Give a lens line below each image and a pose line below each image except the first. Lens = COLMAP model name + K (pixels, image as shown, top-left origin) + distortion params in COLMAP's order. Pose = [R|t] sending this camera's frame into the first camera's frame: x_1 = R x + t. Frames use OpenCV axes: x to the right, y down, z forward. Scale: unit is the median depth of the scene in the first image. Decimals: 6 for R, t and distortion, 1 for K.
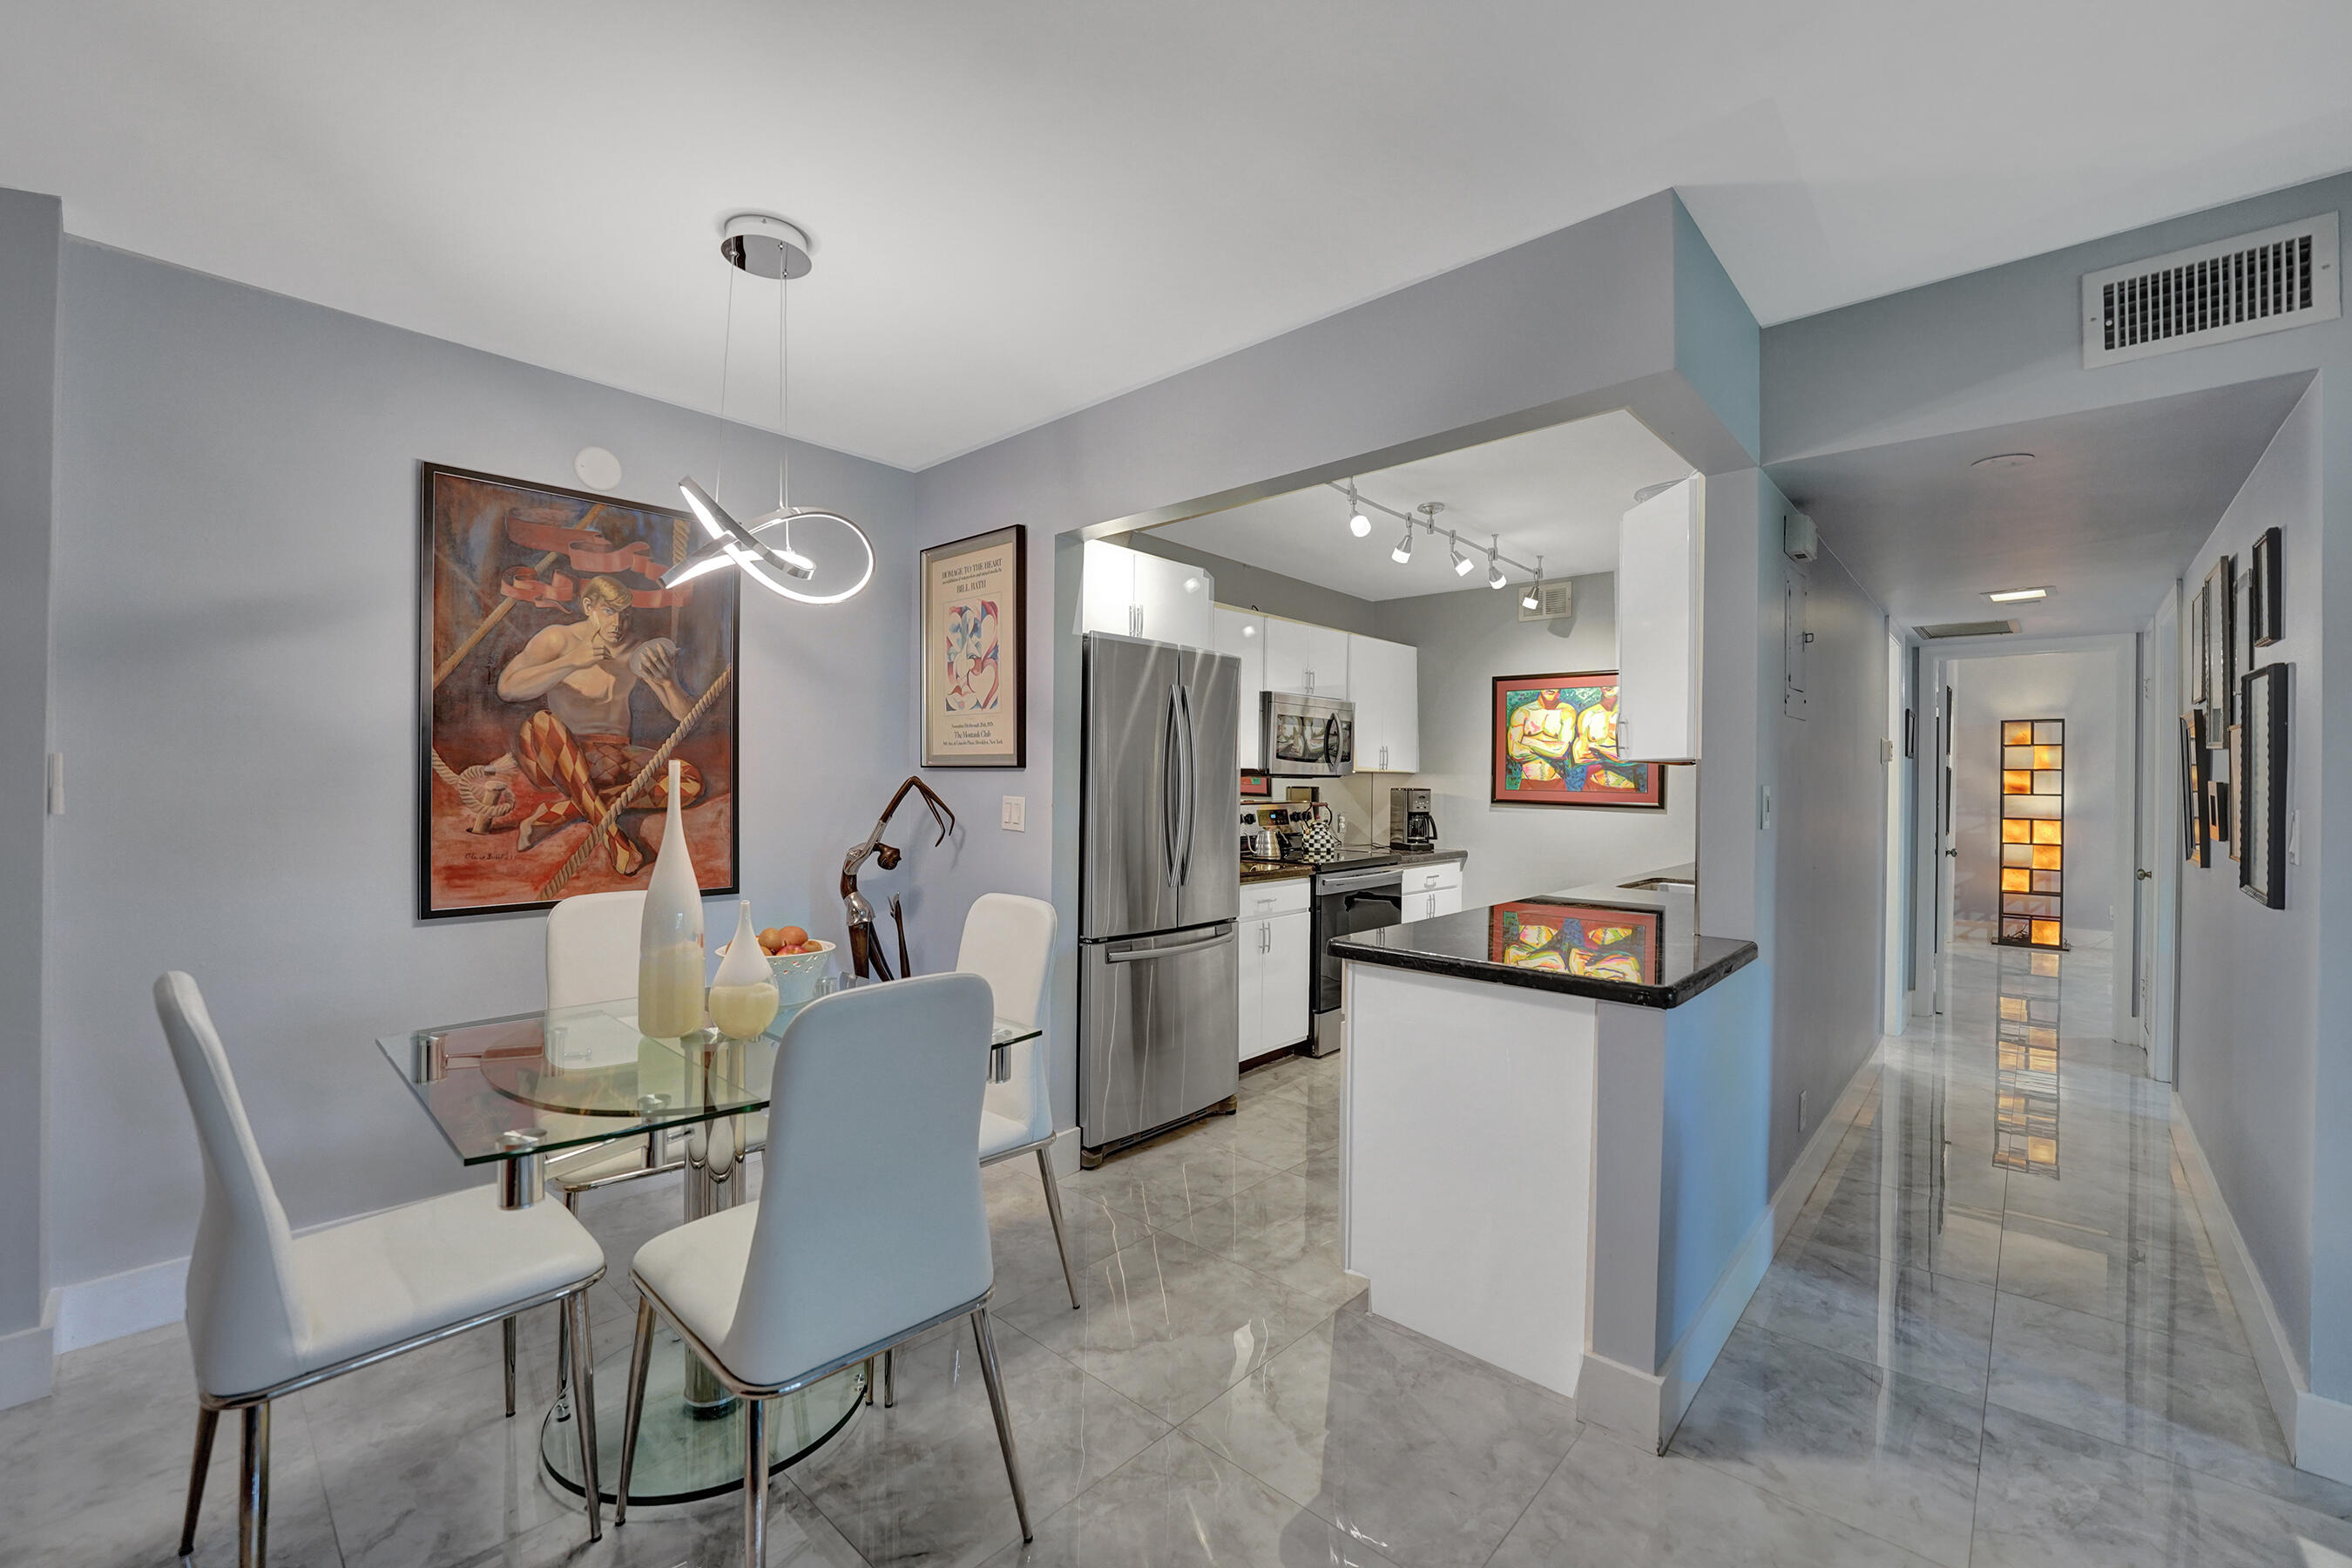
lens RADIAL K [[967.9, 0, 1172.6], [0, 967.9, 780.9], [0, 0, 1]] dist [-0.024153, 0.000207]
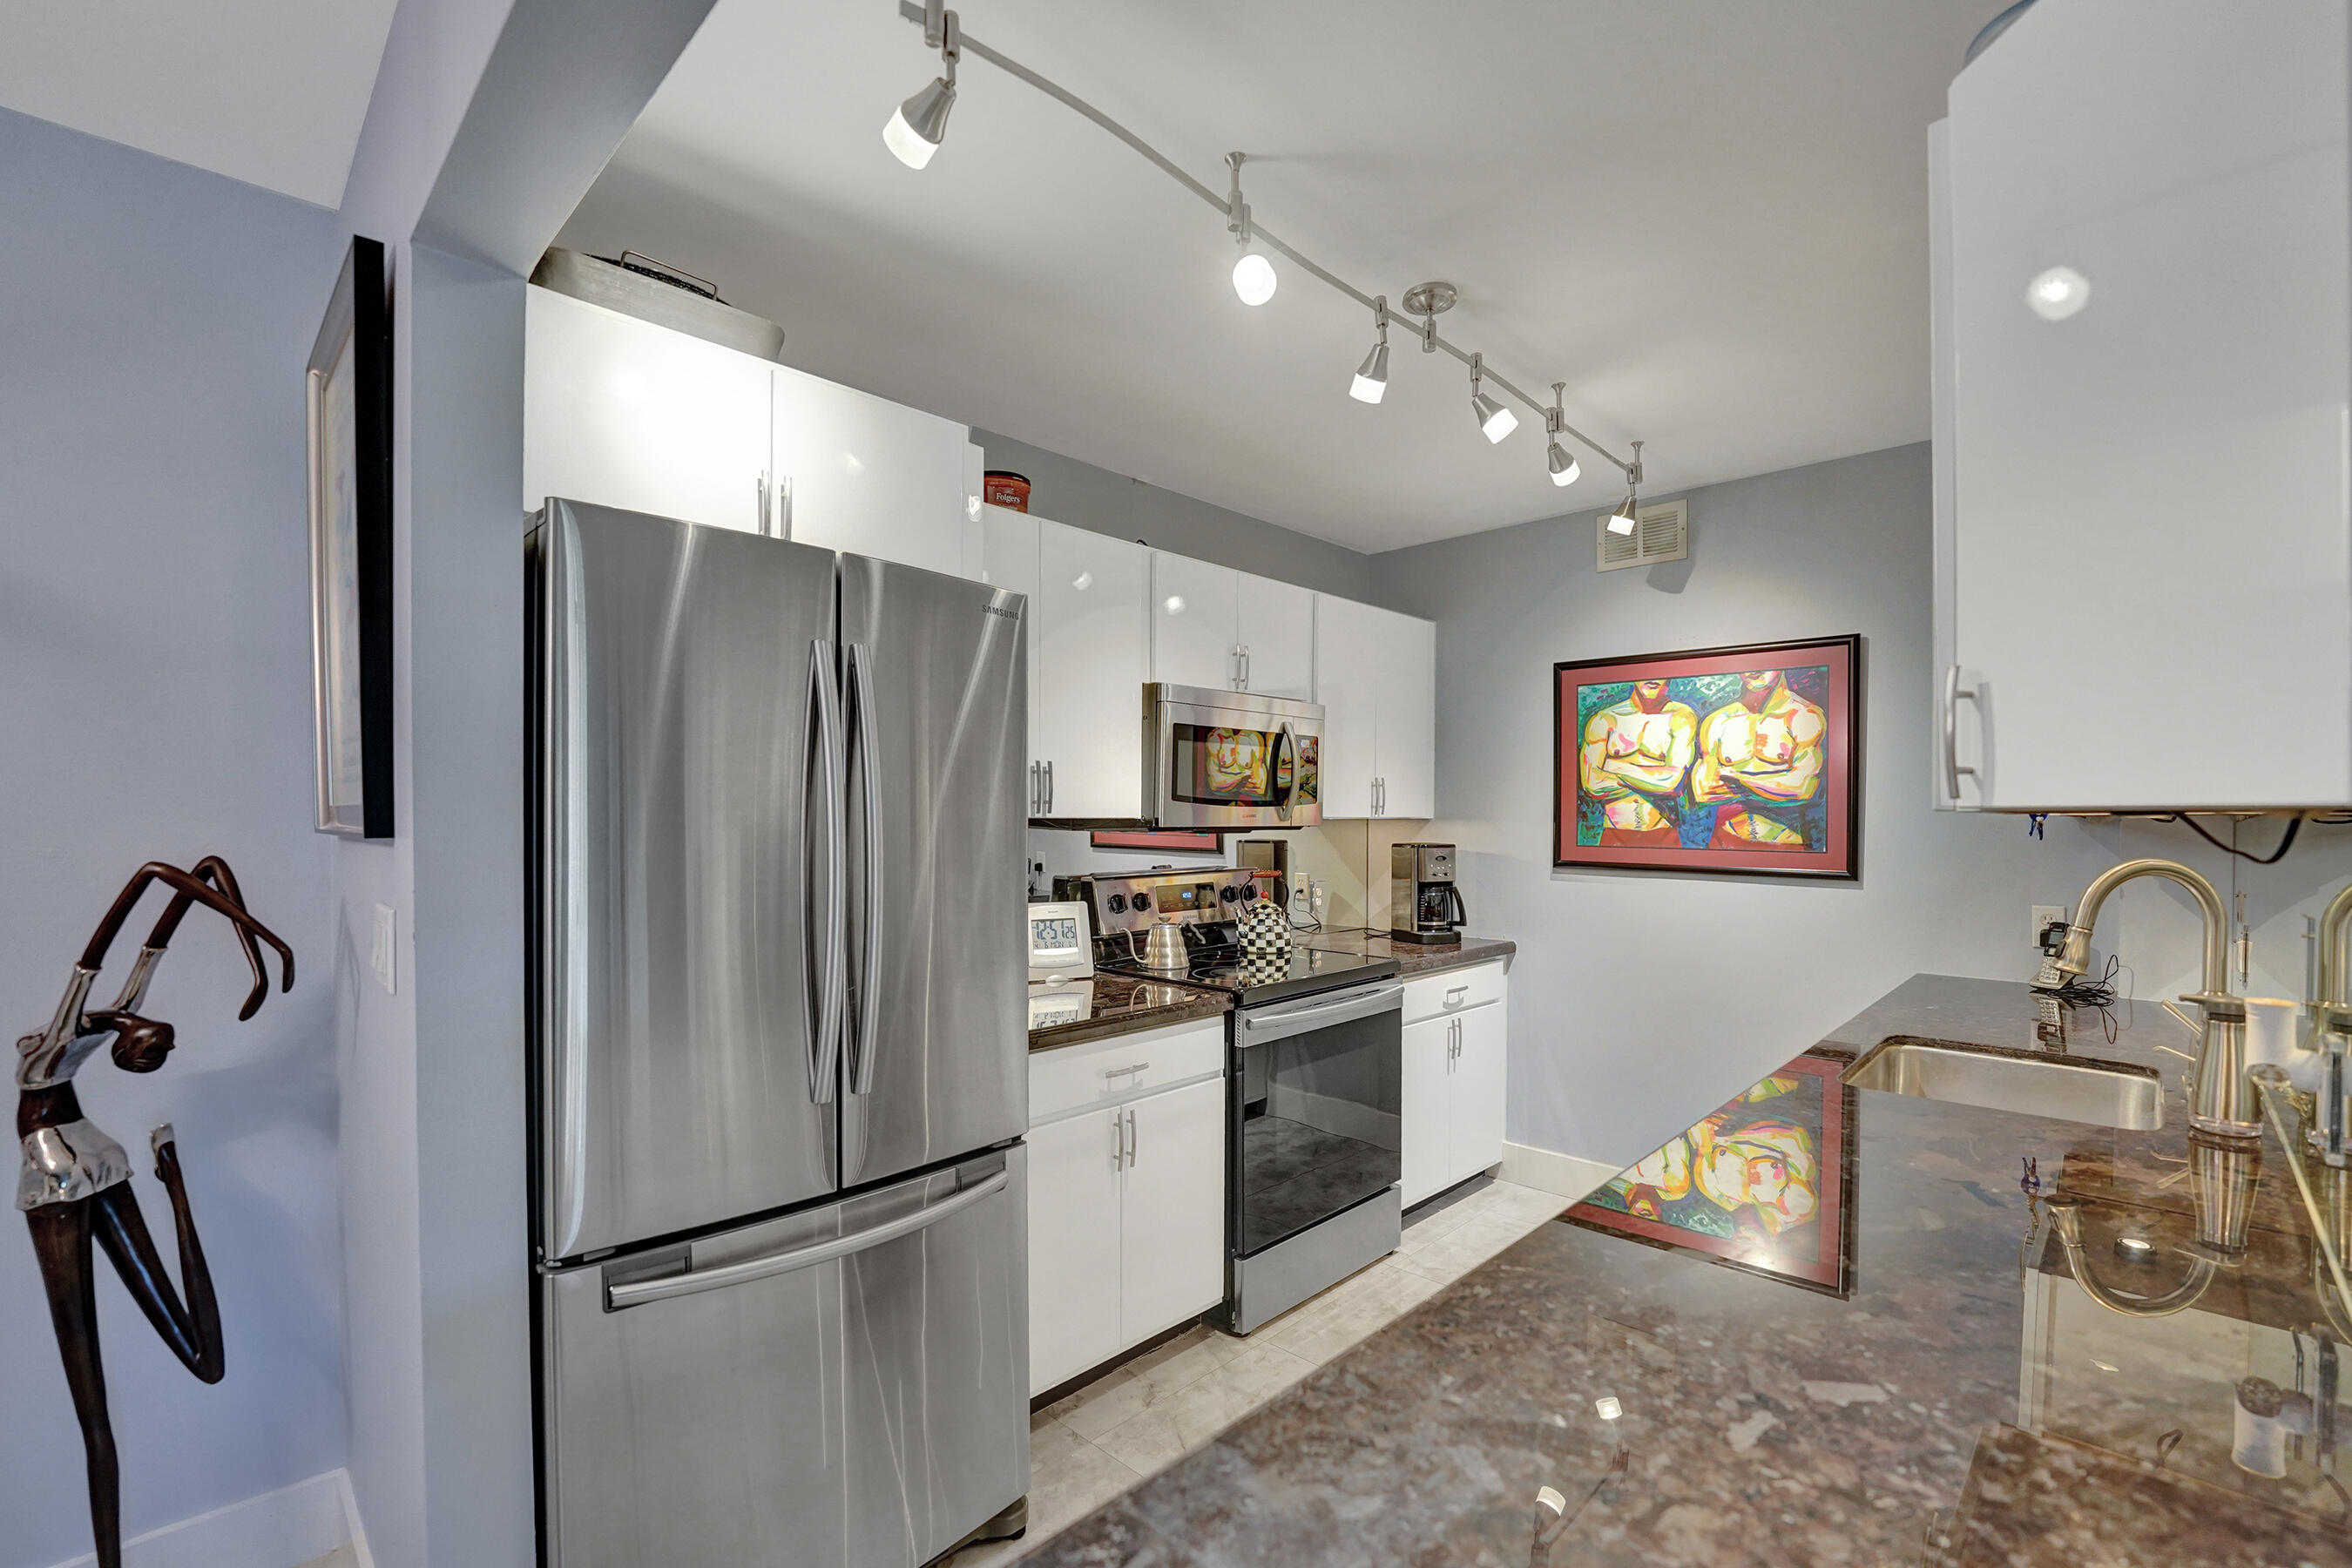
lens RADIAL K [[1024.6, 0, 1164.4], [0, 1024.6, 825.1], [0, 0, 1]] dist [-0.017574, -0.000015]
pose [[0.999093, -0.009212, -0.041573, 0.131935], [0.009517, 0.999929, 0.007131, -0.013405], [0.041505, -0.007521, 0.999110, 0.408810]]
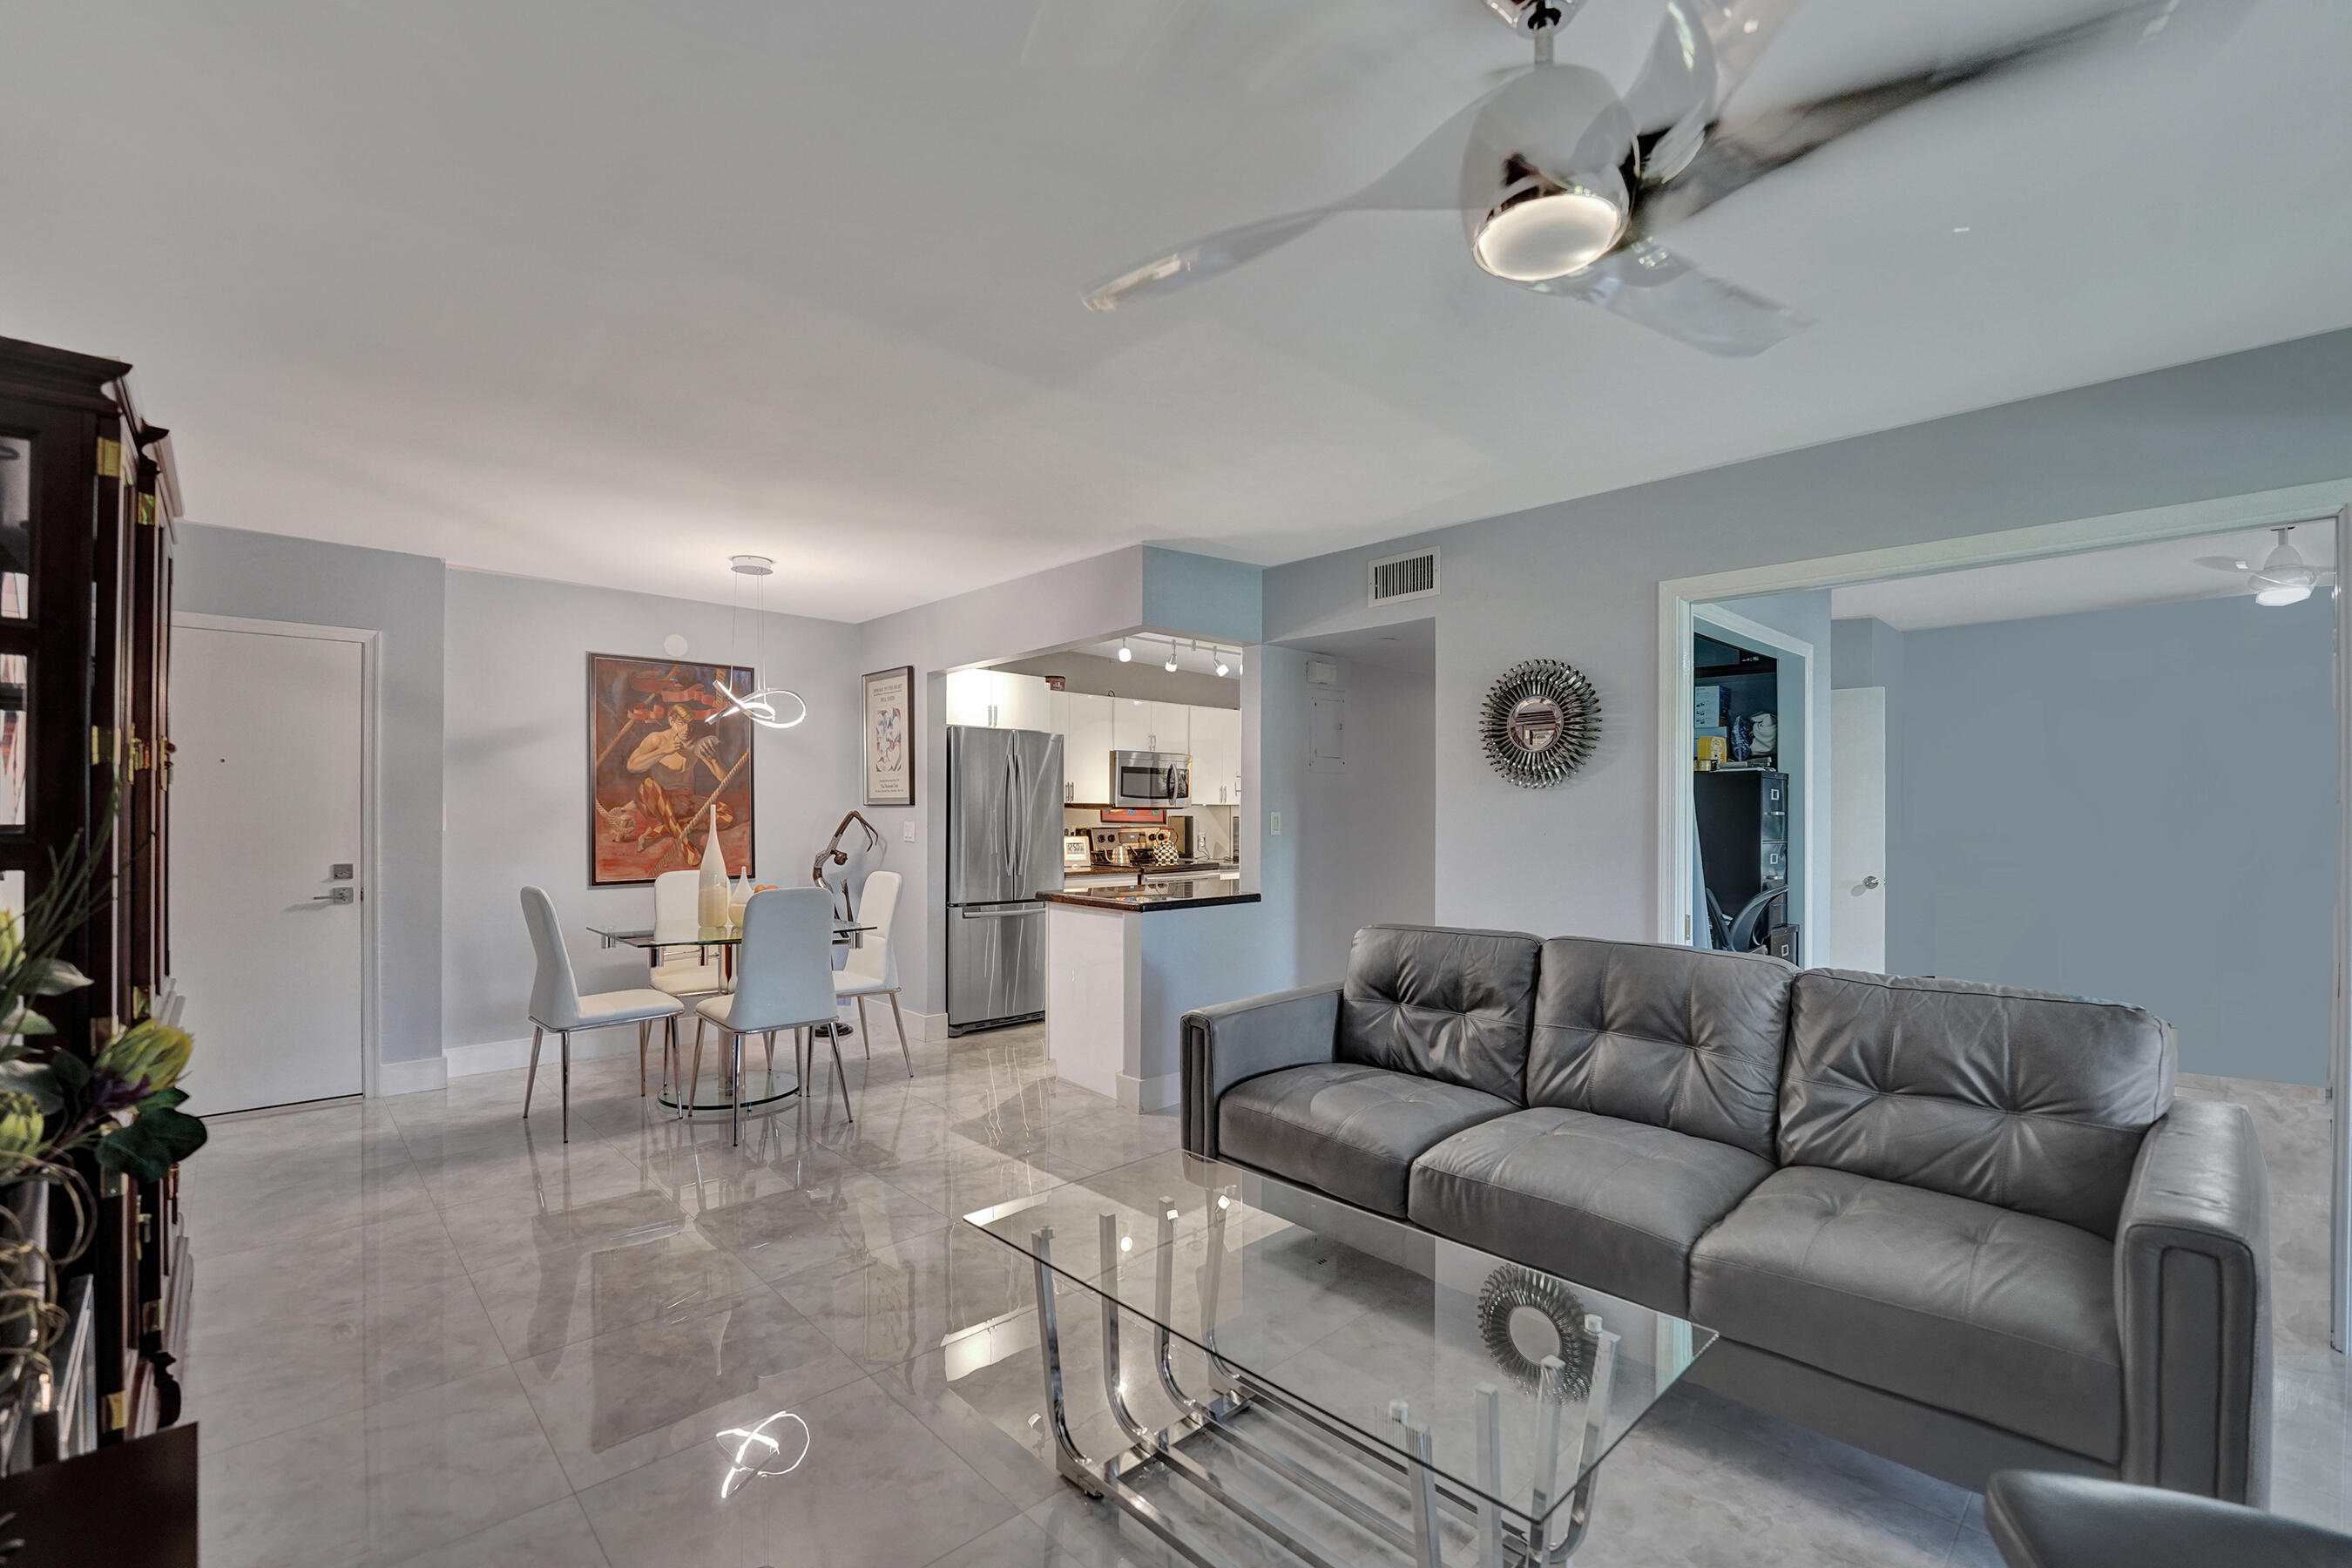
lens RADIAL K [[1030.2, 0, 1172.8], [0, 1030.2, 814.5], [0, 0, 1]] dist [-0.002404, -0.000028]
pose [[0.996800, -0.008702, -0.079461, 0.319174], [0.008744, 0.999962, 0.000173, 0.004657], [0.079456, -0.000867, 0.996838, -0.564868]]
